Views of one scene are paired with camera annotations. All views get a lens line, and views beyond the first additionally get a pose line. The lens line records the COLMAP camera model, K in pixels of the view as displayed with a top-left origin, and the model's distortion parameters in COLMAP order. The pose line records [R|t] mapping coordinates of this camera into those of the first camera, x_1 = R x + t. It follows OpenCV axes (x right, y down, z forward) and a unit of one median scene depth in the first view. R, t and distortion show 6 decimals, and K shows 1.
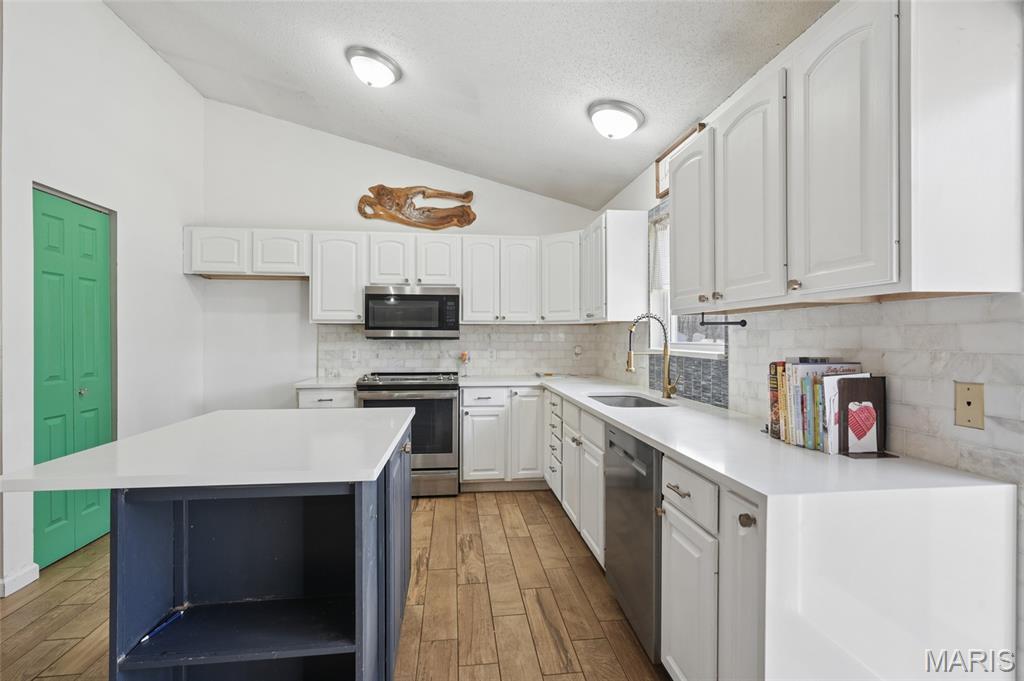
lens RADIAL K [[475.8, 0, 512.0], [0, 475.8, 340.5], [0, 0, 1]] dist [0.000061, 0.000162]
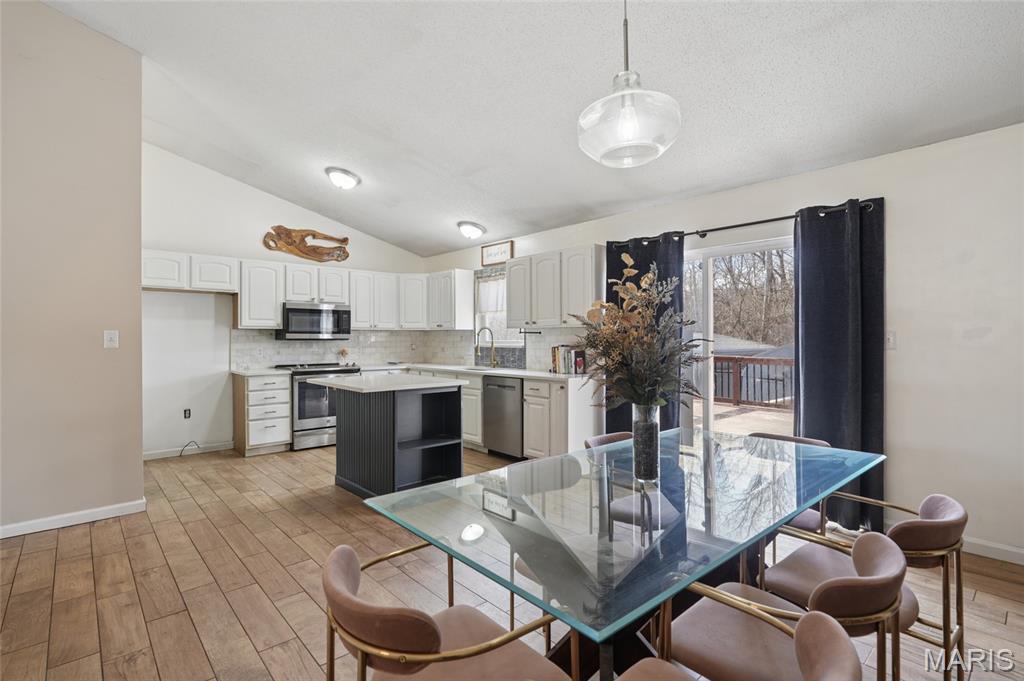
lens RADIAL K [[475.8, 0, 512.0], [0, 475.8, 340.5], [0, 0, 1]] dist [0.000061, 0.000162]
pose [[0.820635, -0.005415, 0.571427, -0.549520], [0.006645, 0.999978, -0.000067, 0.002532], [-0.571414, 0.003852, 0.820653, -0.514465]]
